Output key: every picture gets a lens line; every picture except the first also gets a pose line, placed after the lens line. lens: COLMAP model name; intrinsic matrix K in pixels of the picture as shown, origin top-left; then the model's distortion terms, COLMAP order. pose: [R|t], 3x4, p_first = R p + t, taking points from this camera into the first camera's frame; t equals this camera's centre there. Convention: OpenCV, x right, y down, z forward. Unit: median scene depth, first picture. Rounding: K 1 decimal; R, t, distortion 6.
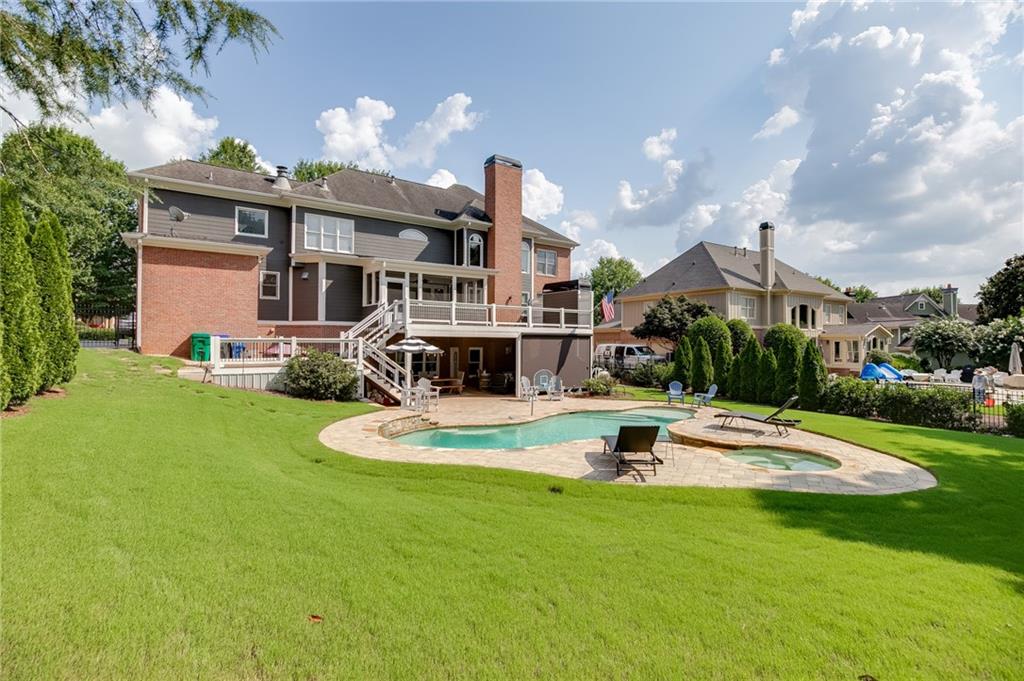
lens RADIAL K [[466.8, 0, 512.1], [0, 466.8, 338.7], [0, 0, 1]] dist [-0.034822, 0.005261]
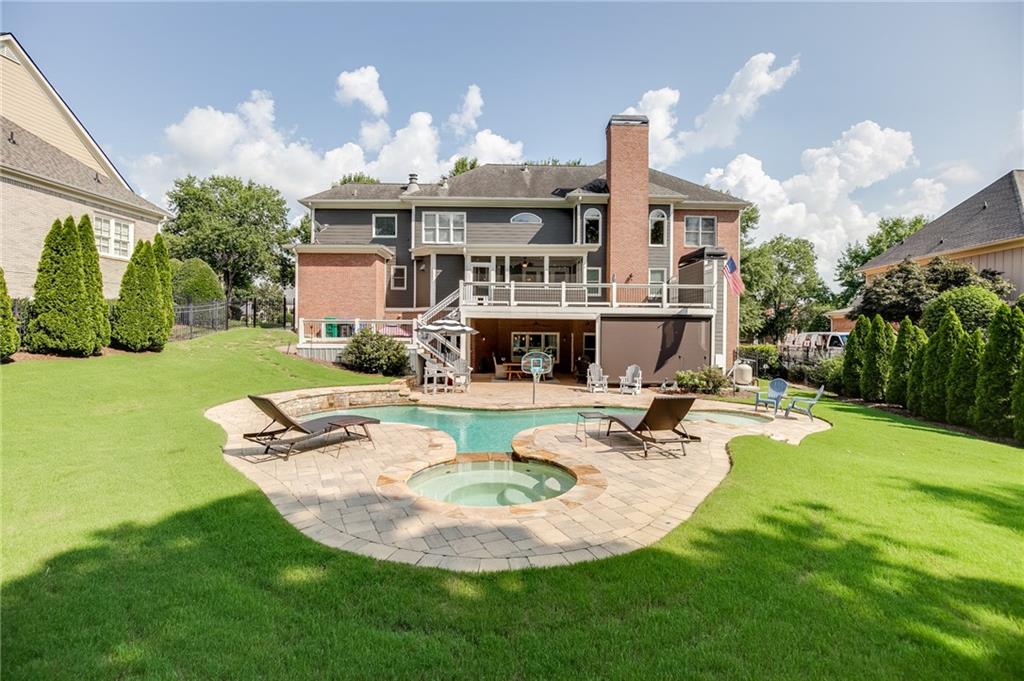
lens RADIAL K [[466.8, 0, 512.6], [0, 466.8, 339.2], [0, 0, 1]] dist [-0.034822, 0.005261]
pose [[0.815888, 0.012219, -0.578080, 0.394172], [-0.000708, 0.999797, 0.020133, 0.017381], [0.578209, -0.016017, 0.815731, 0.191666]]
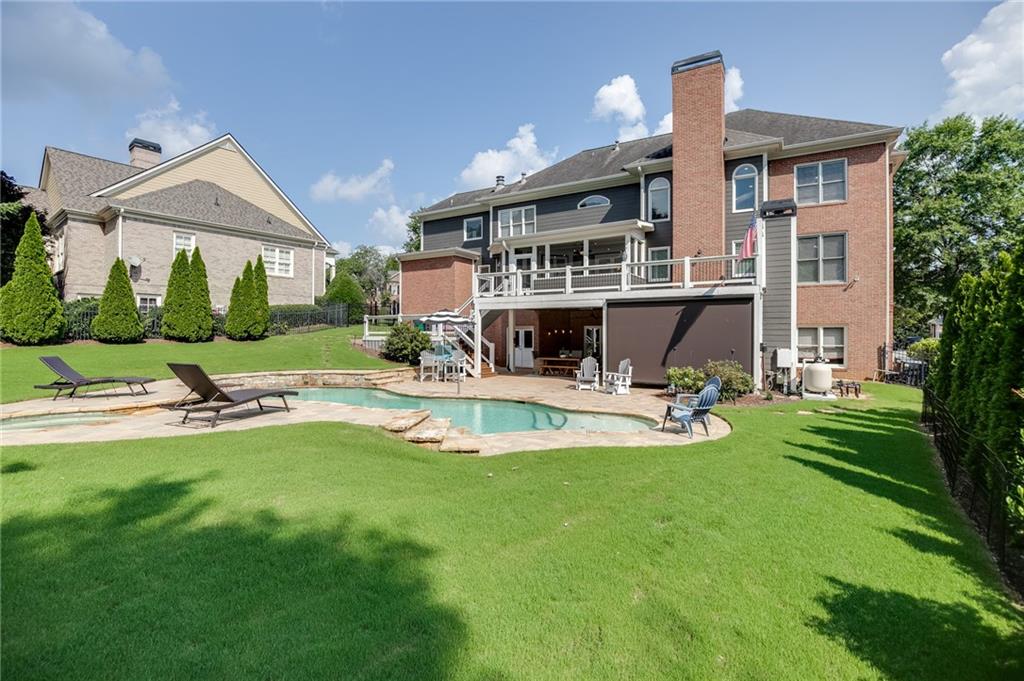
lens RADIAL K [[466.8, 0, 517.8], [0, 466.8, 340.9], [0, 0, 1]] dist [-0.034822, 0.005261]
pose [[0.390904, 0.009478, -0.920383, 0.659254], [0.008425, 0.999868, 0.013874, 0.042165], [0.920393, -0.013178, 0.390773, 0.576386]]
